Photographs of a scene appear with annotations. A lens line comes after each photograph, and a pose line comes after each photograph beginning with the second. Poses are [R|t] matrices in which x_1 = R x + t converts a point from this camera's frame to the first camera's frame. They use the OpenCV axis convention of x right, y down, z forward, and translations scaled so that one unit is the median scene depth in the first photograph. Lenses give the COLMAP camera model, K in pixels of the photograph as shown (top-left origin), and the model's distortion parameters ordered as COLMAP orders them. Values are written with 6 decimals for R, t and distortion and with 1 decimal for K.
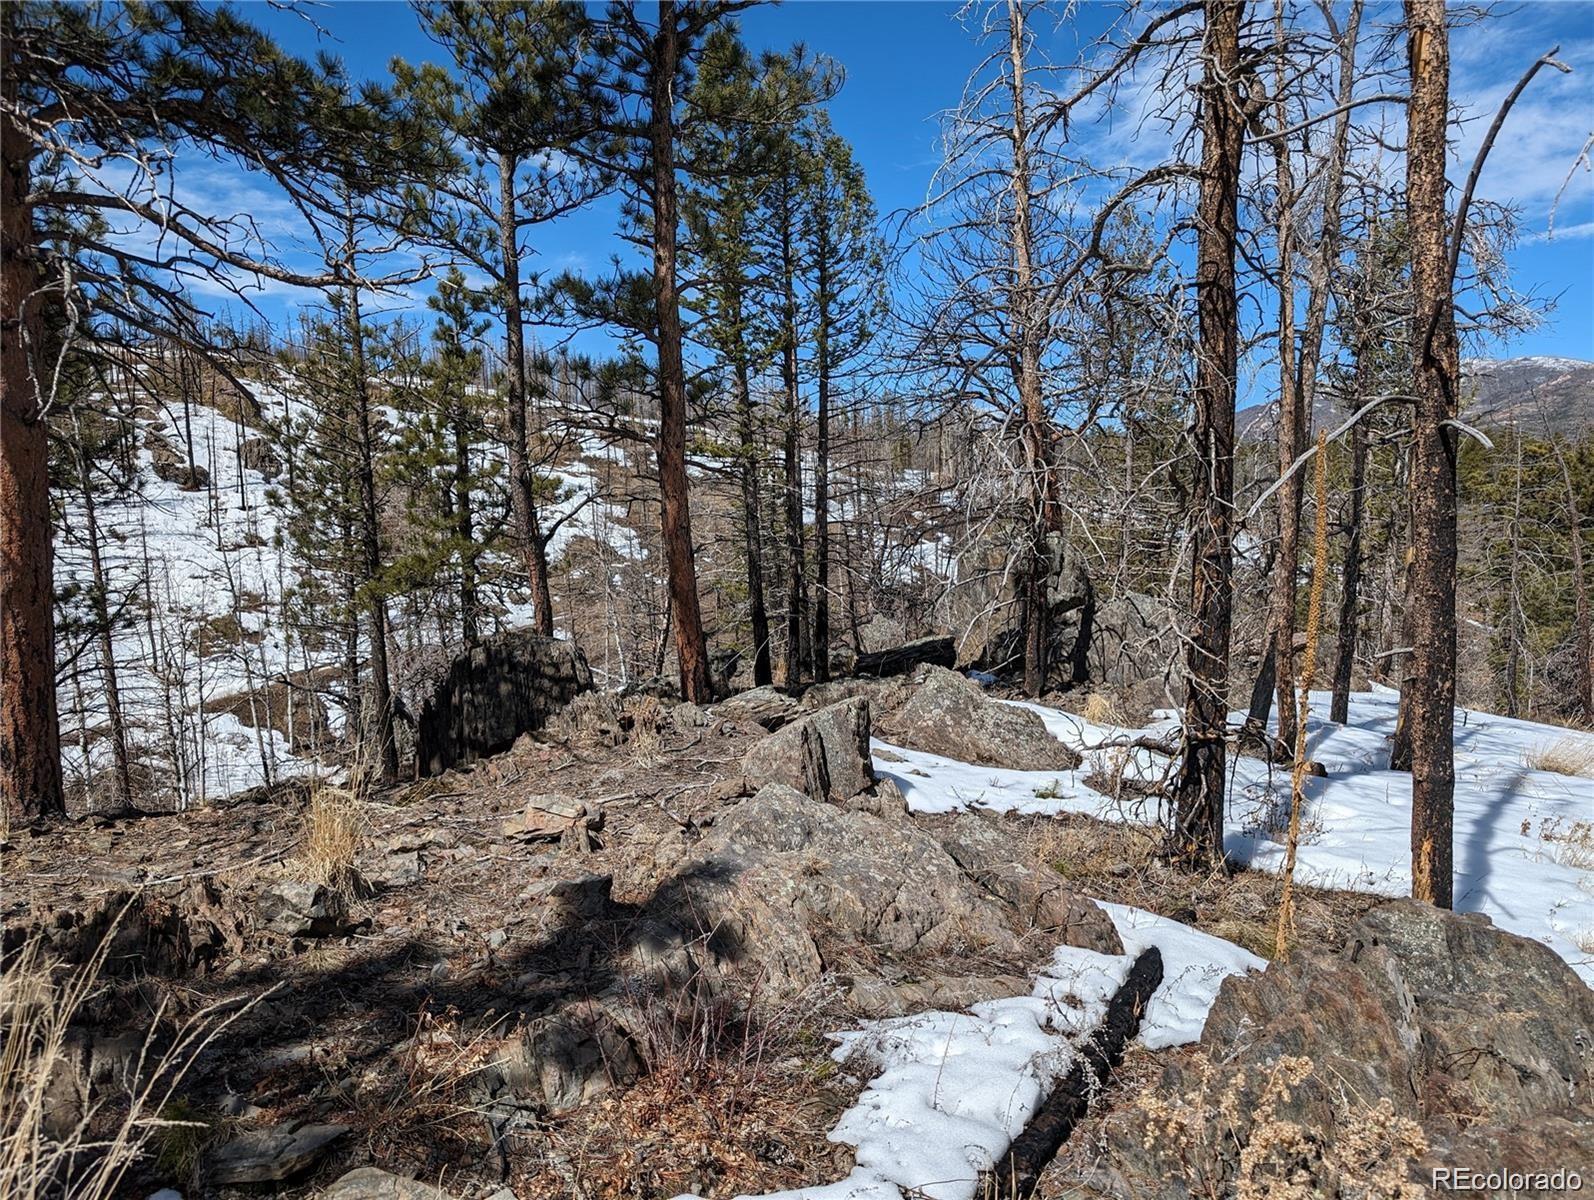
lens RADIAL K [[1147.8, 0, 772.0], [0, 1147.8, 603.5], [0, 0, 1]] dist [0.016294, -0.012711]
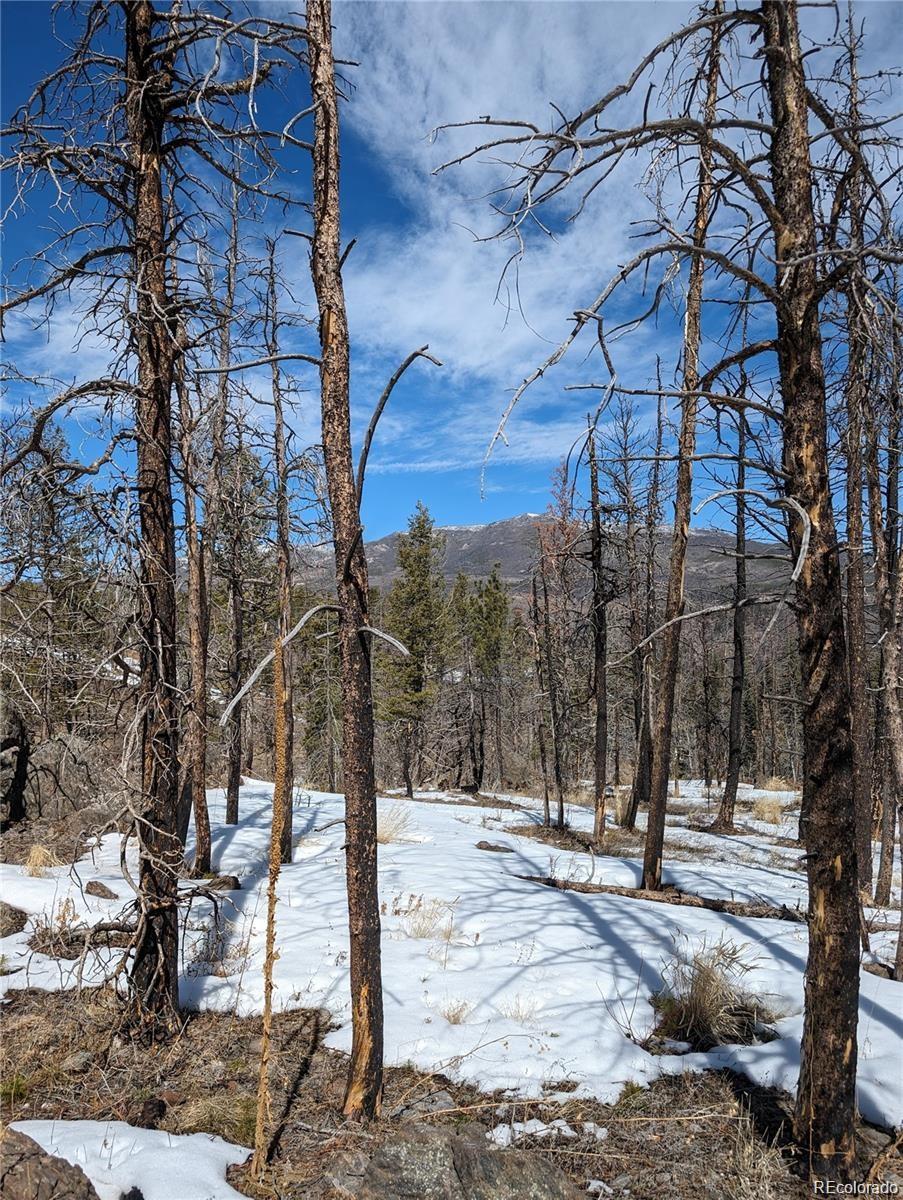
lens RADIAL K [[864.1, 0, 444.0], [0, 864.1, 601.7], [0, 0, 1]] dist [0.016294, -0.012711]
pose [[0.744785, 0.014164, 0.667154, 0.033985], [0.070682, 0.992476, -0.099977, -0.064927], [-0.663551, 0.121617, 0.738180, 0.201778]]
